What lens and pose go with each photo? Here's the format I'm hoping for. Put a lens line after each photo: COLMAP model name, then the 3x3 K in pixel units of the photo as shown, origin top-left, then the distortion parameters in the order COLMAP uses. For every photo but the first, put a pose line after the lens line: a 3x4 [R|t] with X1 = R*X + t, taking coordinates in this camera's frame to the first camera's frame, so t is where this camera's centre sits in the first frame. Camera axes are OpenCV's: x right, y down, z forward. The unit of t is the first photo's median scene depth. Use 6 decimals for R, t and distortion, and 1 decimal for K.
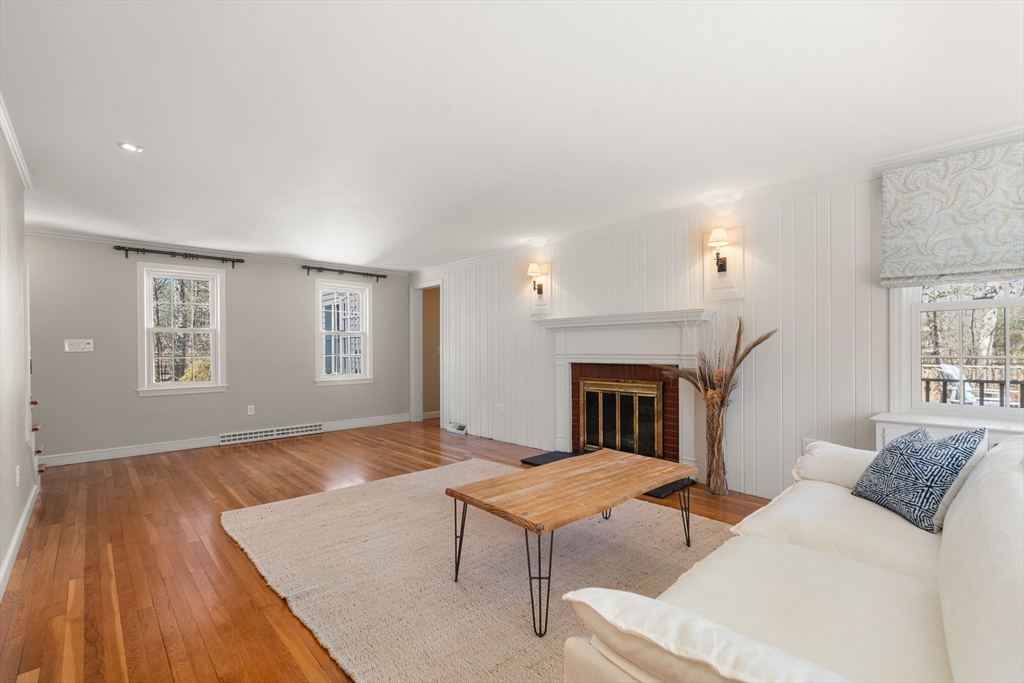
lens RADIAL K [[466.6, 0, 511.9], [0, 466.6, 357.9], [0, 0, 1]] dist [-0.004302, 0.000081]
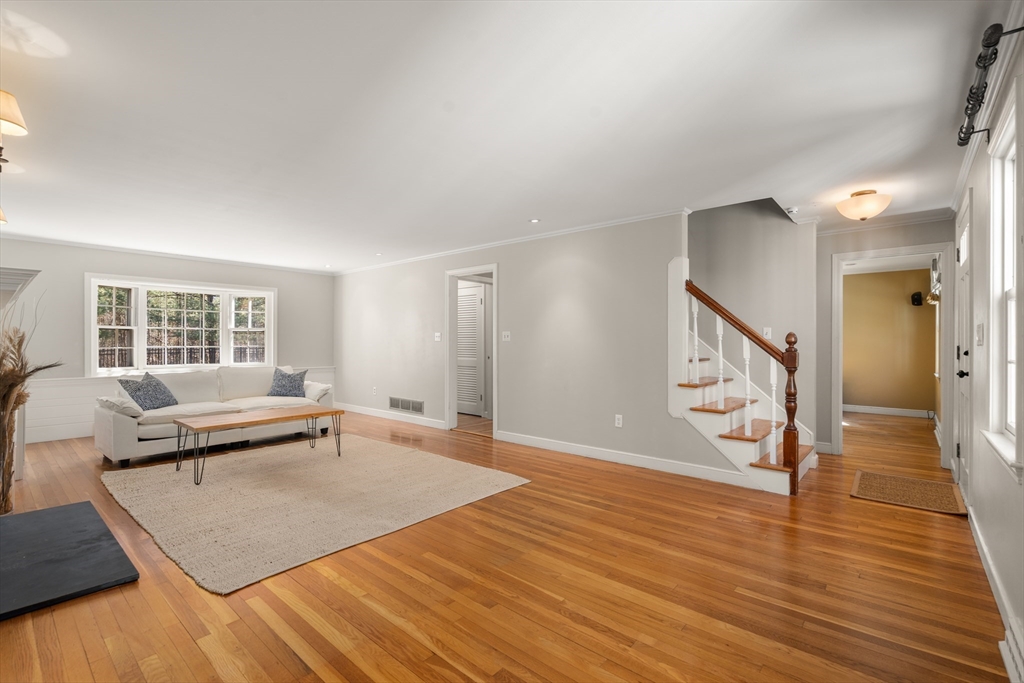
lens RADIAL K [[460.1, 0, 509.1], [0, 460.1, 342.7], [0, 0, 1]] dist [-0.002037, 0.000407]
pose [[-0.993835, 0.005678, -0.110721, -0.325224], [0.003388, 0.999777, 0.020859, -0.029965], [0.110815, 0.020356, -0.993633, 1.570336]]
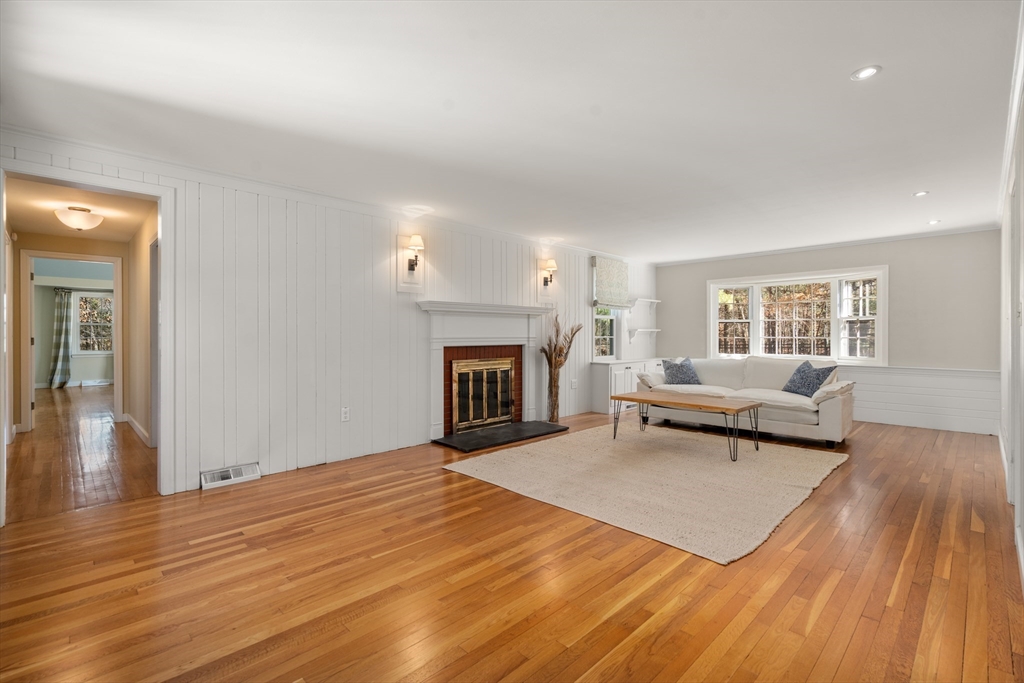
lens RADIAL K [[460.1, 0, 509.1], [0, 460.1, 342.7], [0, 0, 1]] dist [-0.002037, 0.000407]
pose [[-0.031714, -0.011336, 0.999433, -0.948488], [0.018578, 0.999756, 0.011929, -0.007612], [-0.999324, 0.018946, -0.031495, 0.980164]]
